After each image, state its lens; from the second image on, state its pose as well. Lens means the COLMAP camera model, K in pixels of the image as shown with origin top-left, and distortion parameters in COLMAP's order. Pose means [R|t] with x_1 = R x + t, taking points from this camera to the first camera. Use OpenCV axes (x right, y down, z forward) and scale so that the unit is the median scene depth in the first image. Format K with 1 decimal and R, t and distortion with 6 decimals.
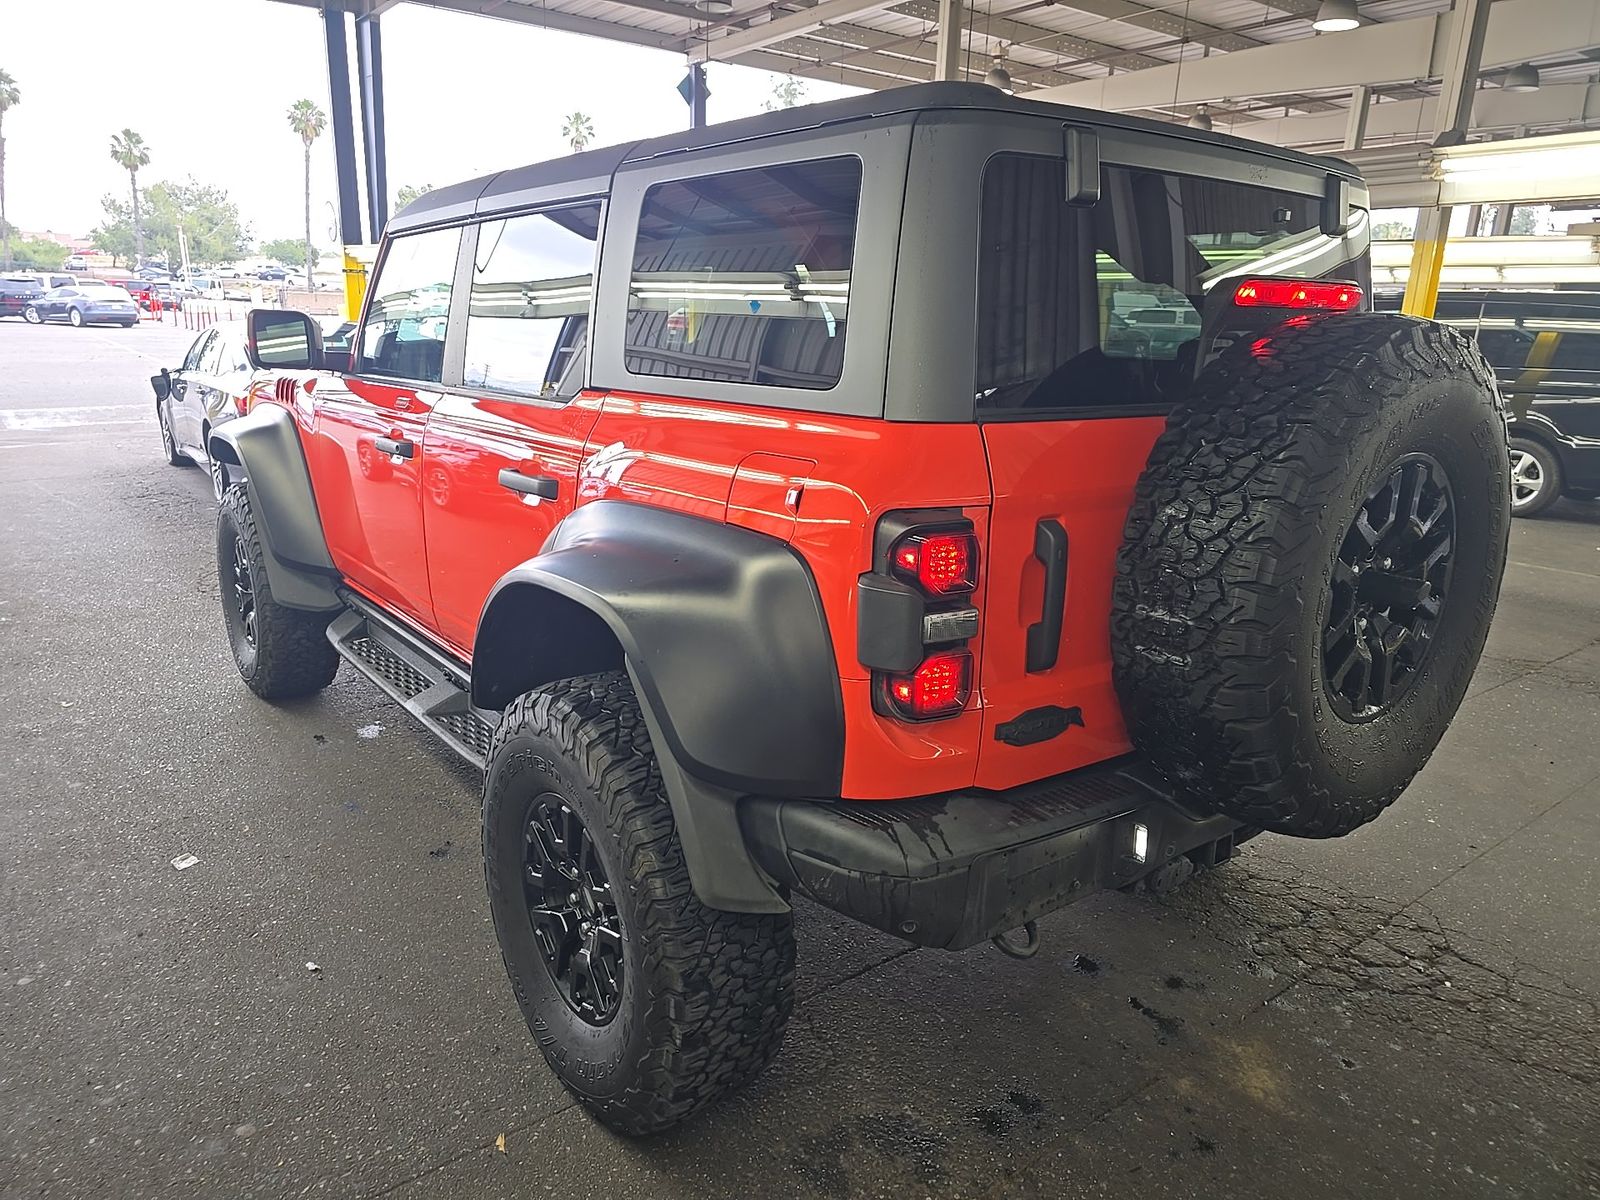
lens RADIAL K [[1081.4, 0, 803.5], [0, 1081.4, 597.3], [0, 0, 1]] dist [0.036428, -0.027607]
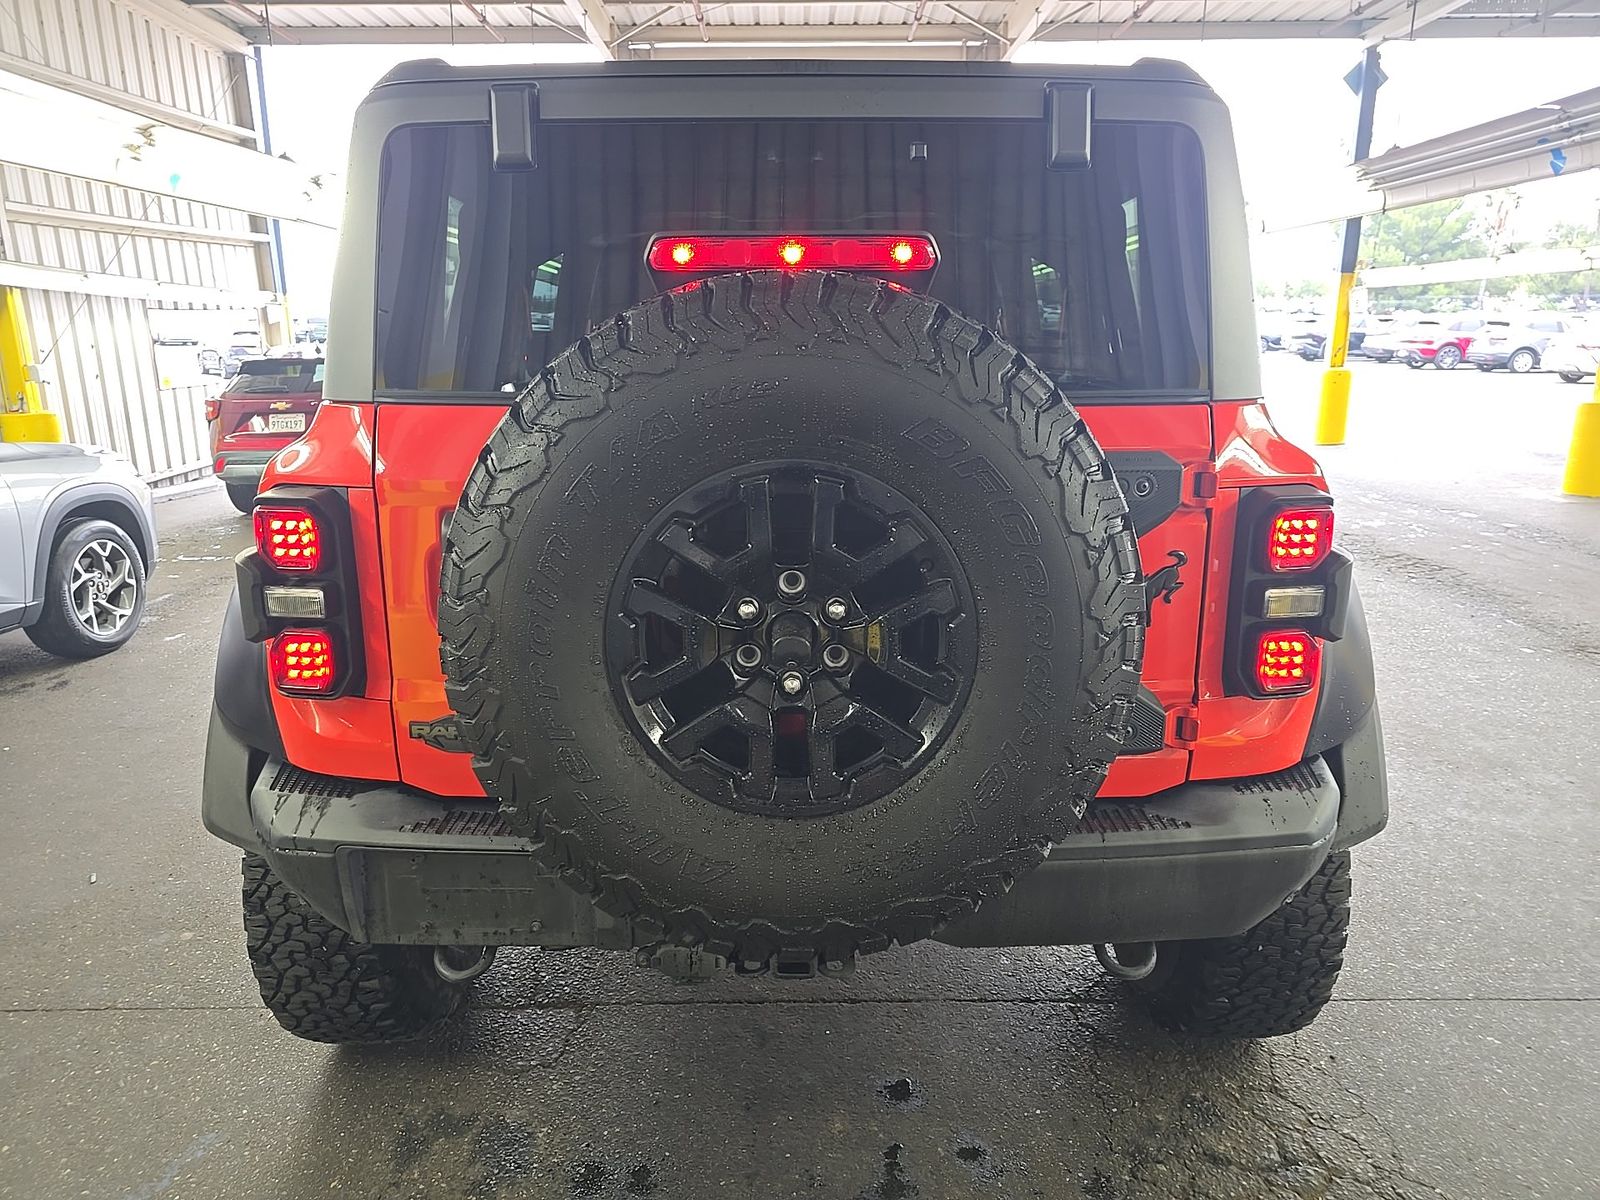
lens RADIAL K [[1081.4, 0, 803.5], [0, 1081.4, 597.3], [0, 0, 1]] dist [0.036428, -0.027607]
pose [[0.791823, 0.117217, -0.599396, 0.664242], [-0.132650, 0.990989, 0.018561, -0.035661], [0.596171, 0.064813, 0.800237, 0.284256]]
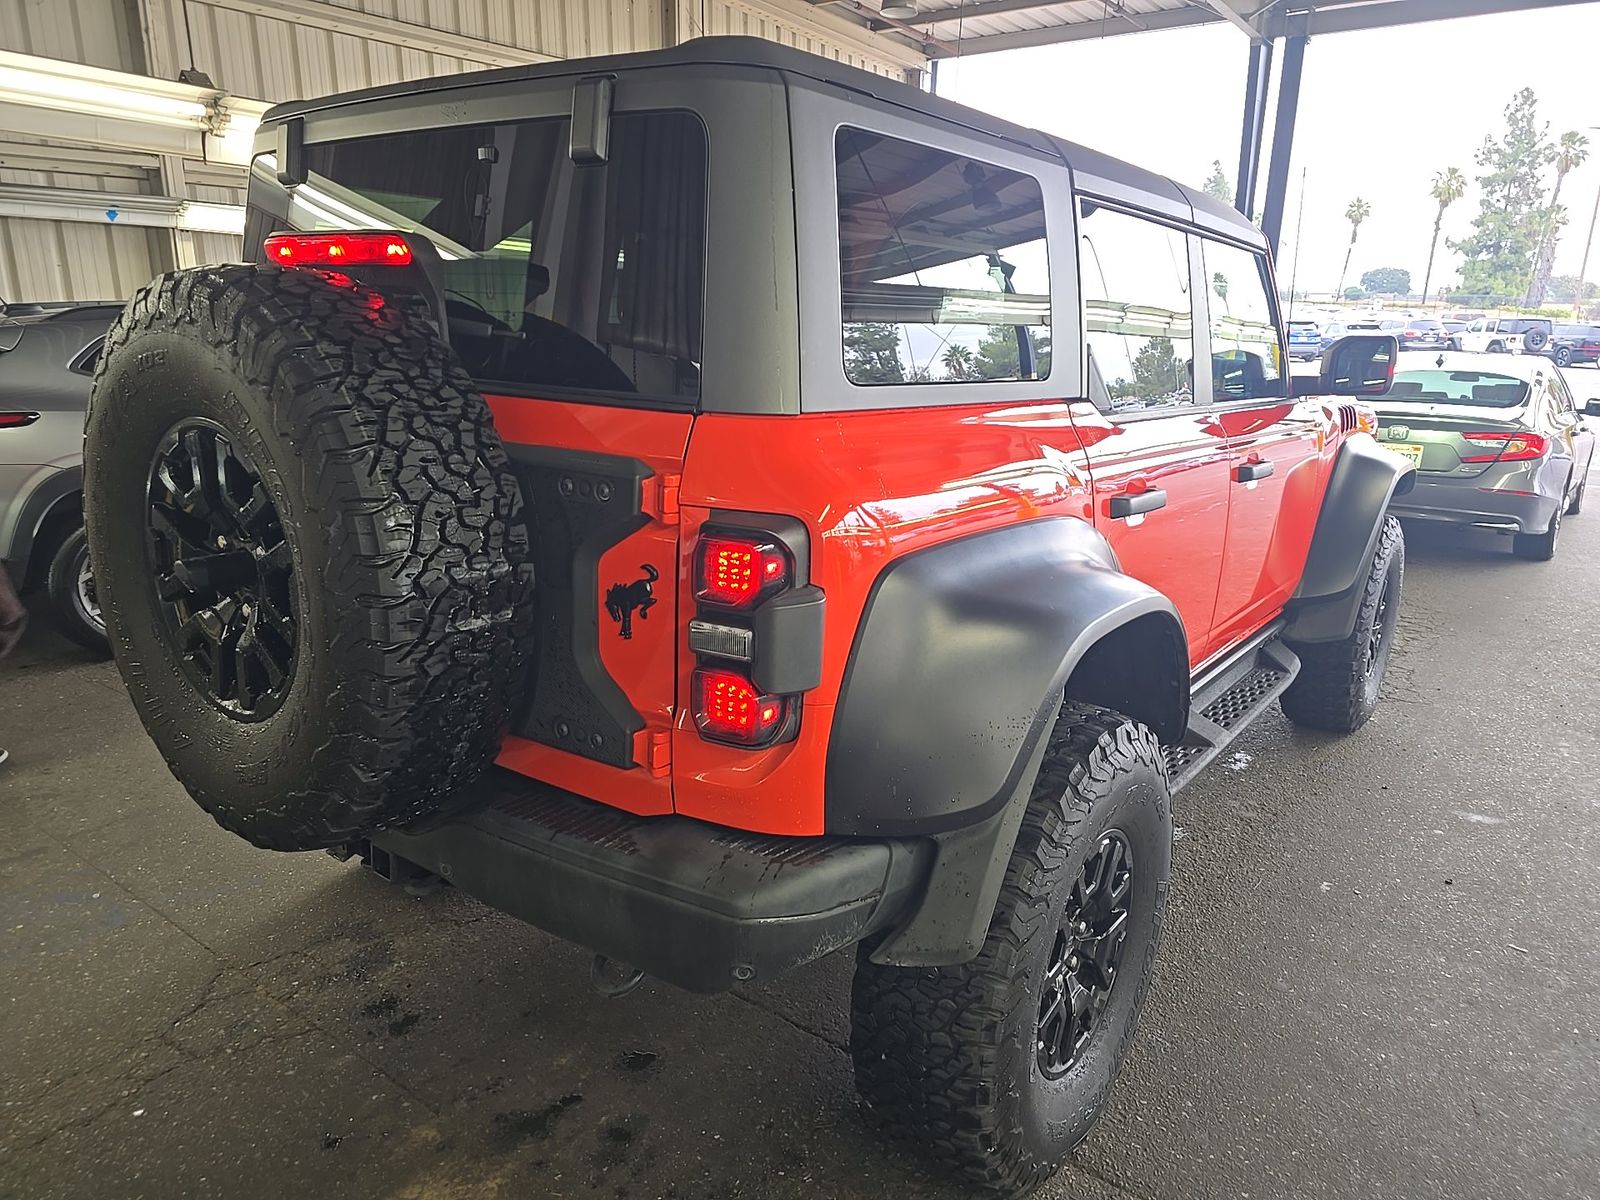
lens RADIAL K [[1081.4, 0, 803.5], [0, 1081.4, 597.3], [0, 0, 1]] dist [0.036428, -0.027607]
pose [[0.262406, 0.229484, -0.937273, 1.021661], [-0.272444, 0.949411, 0.156180, -0.172540], [0.925698, 0.214372, 0.311653, 0.793921]]
